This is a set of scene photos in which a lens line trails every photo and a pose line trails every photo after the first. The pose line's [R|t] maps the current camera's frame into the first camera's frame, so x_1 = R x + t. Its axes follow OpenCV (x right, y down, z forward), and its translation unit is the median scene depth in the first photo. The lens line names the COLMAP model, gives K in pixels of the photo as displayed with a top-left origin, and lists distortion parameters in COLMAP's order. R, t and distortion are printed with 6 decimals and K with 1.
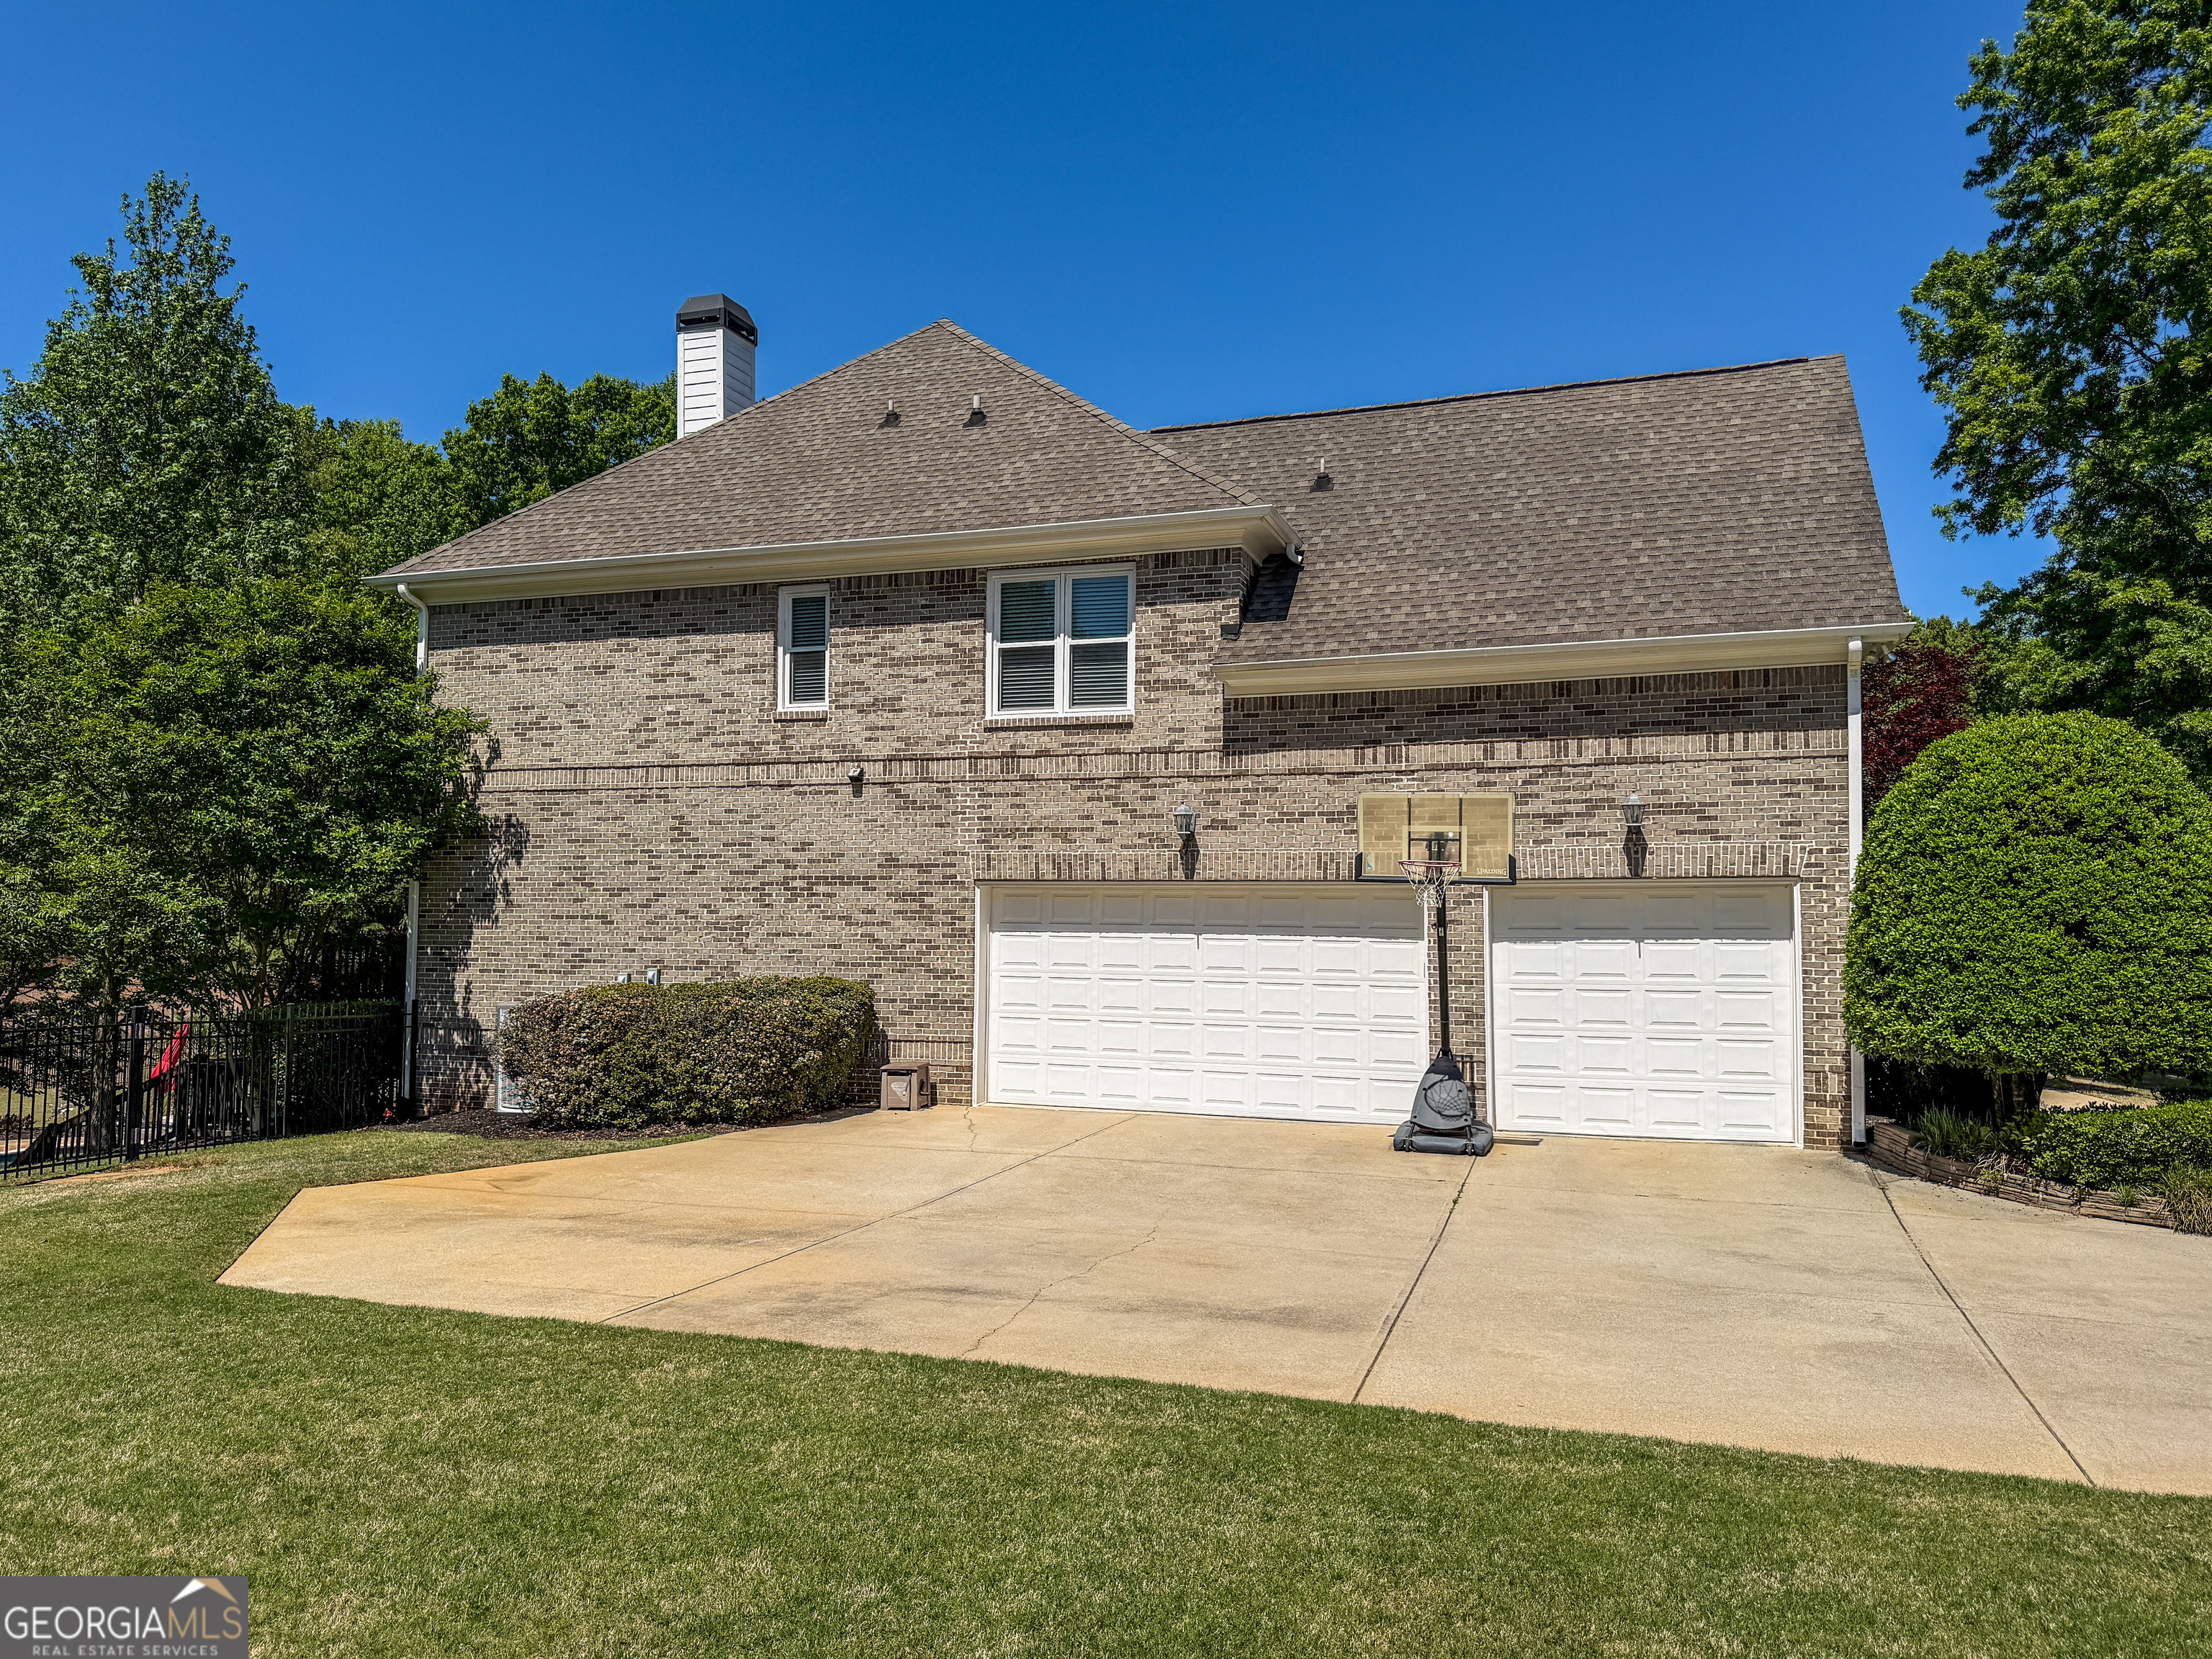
lens RADIAL K [[1560.1, 0, 1106.0], [0, 1560.1, 829.5], [0, 0, 1]] dist [0.068331, -0.000093]
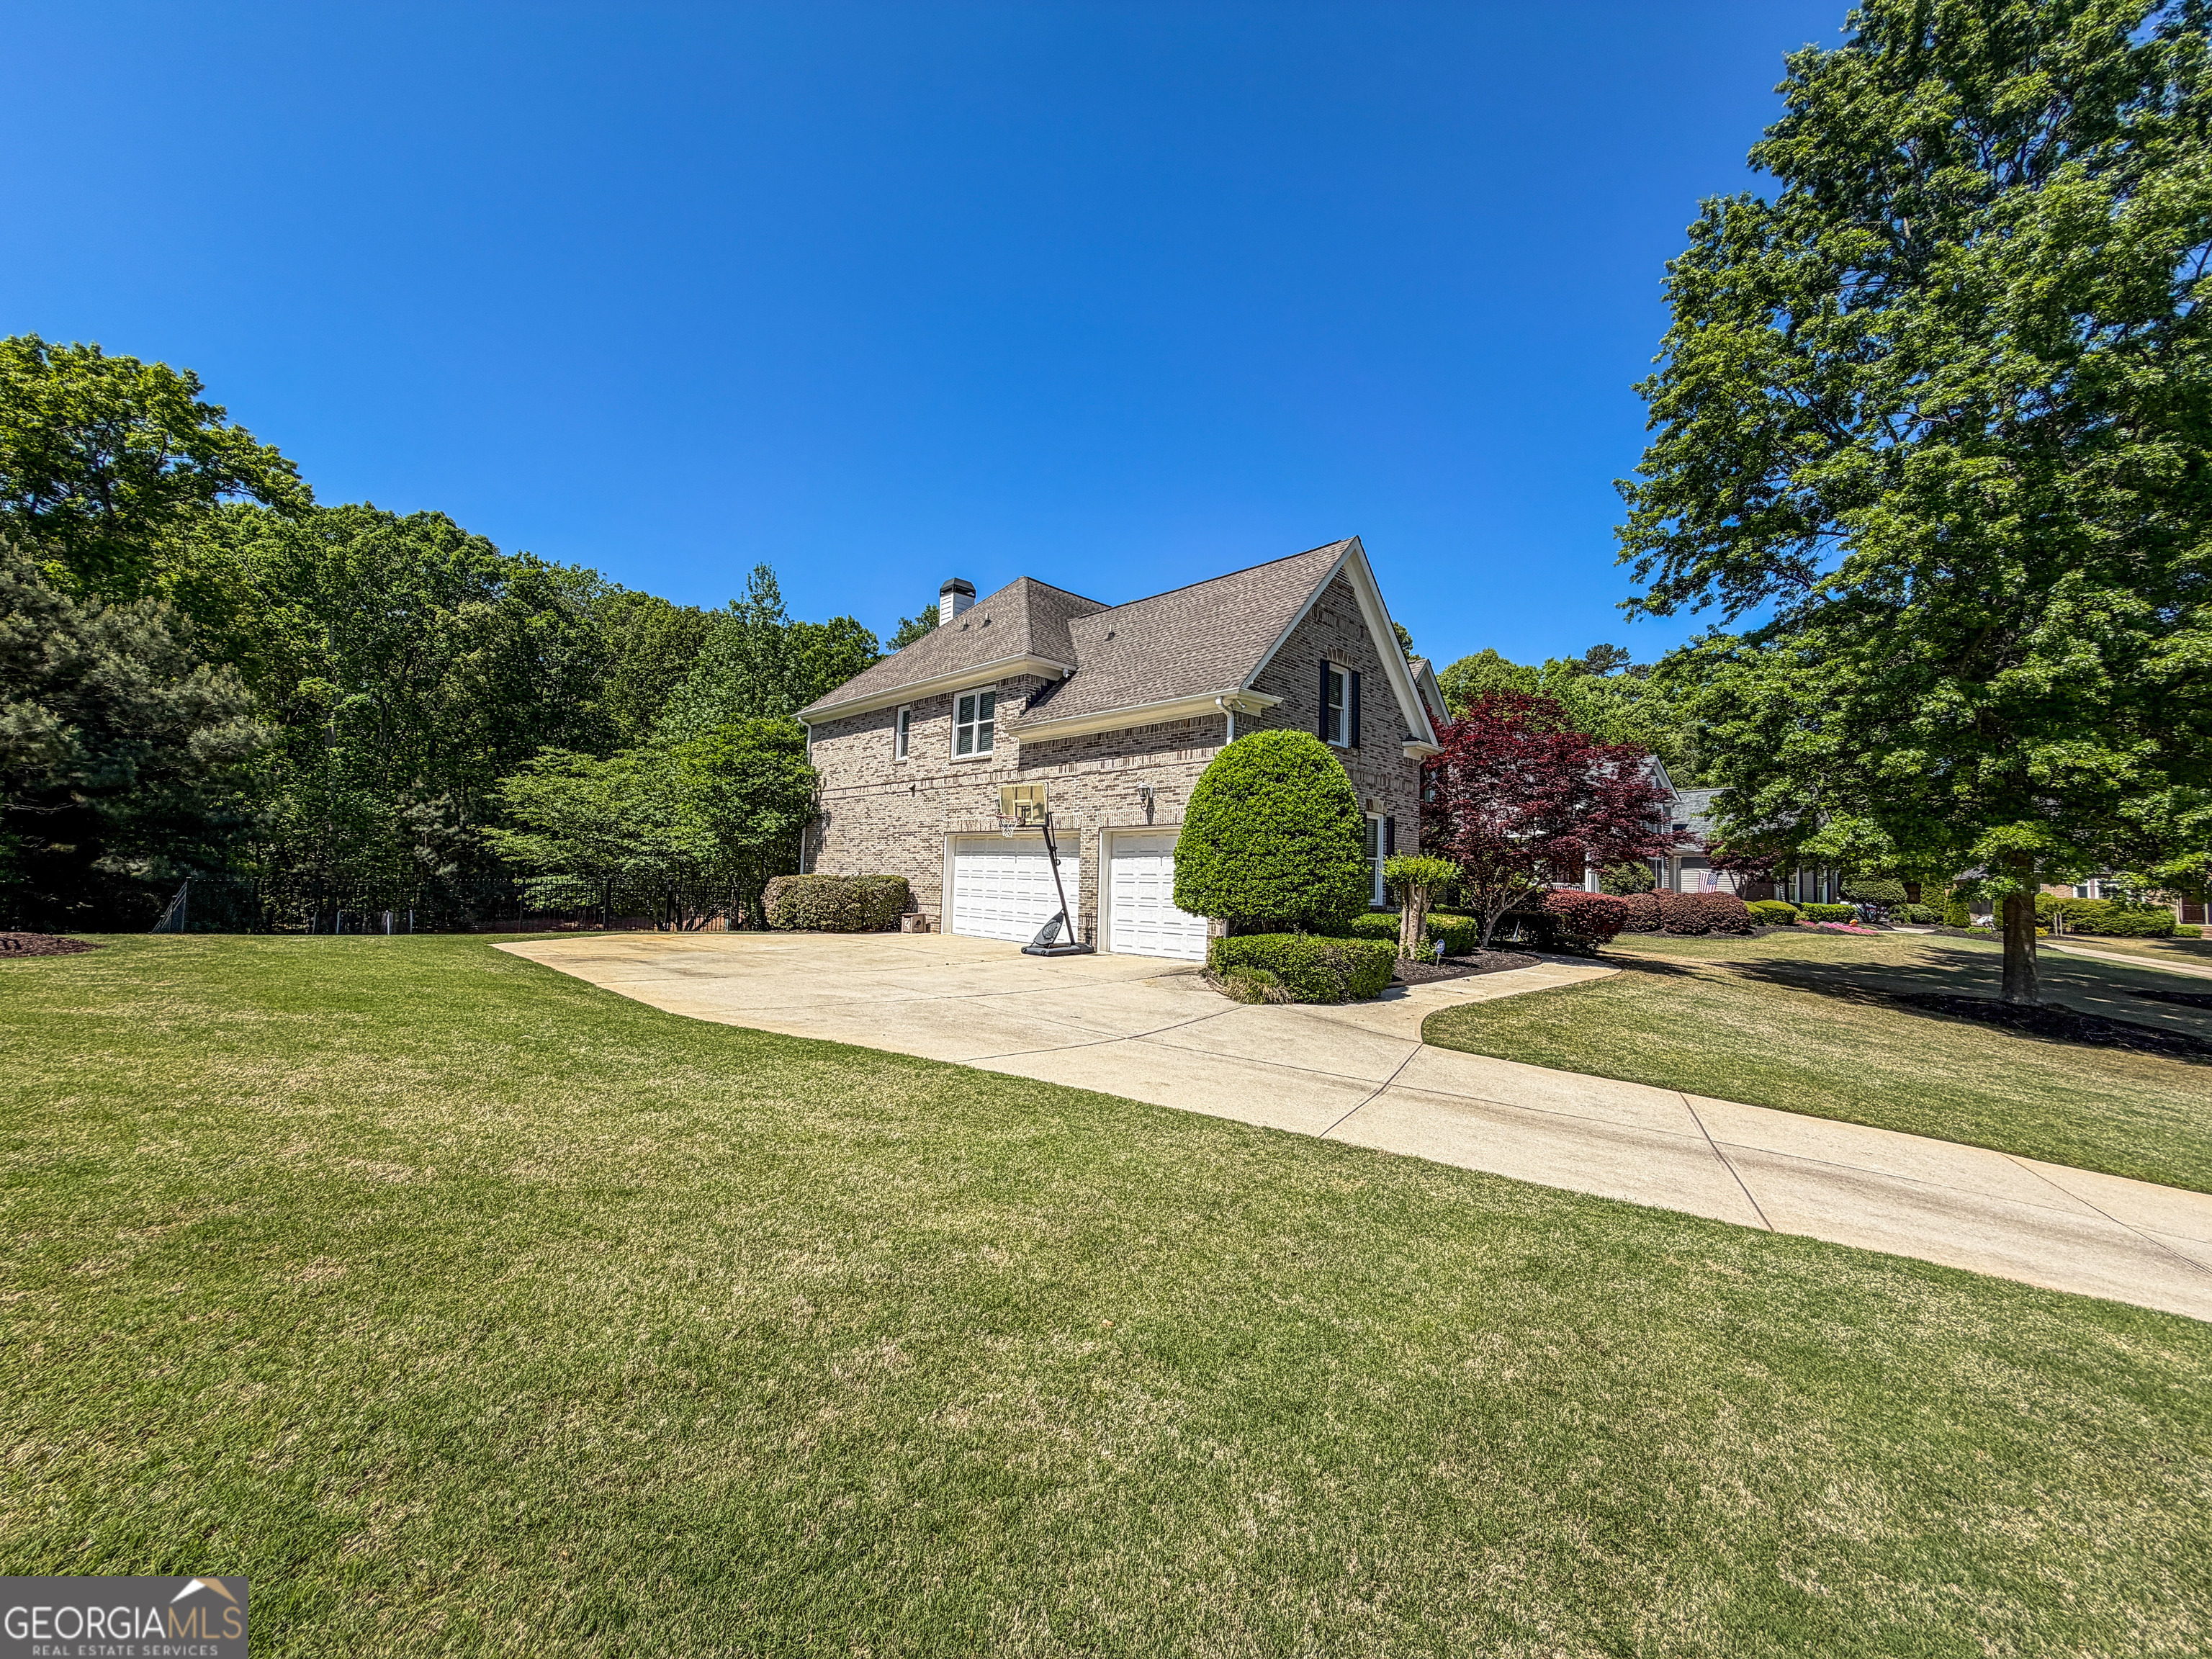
lens RADIAL K [[885.1, 0, 1106.0], [0, 885.1, 829.5], [0, 0, 1]] dist [0.001695, 0.000098]
pose [[0.887643, -0.006301, -0.460488, 0.700662], [0.002032, 0.999950, -0.009766, 0.041011], [0.460527, 0.007733, 0.887612, -0.010055]]
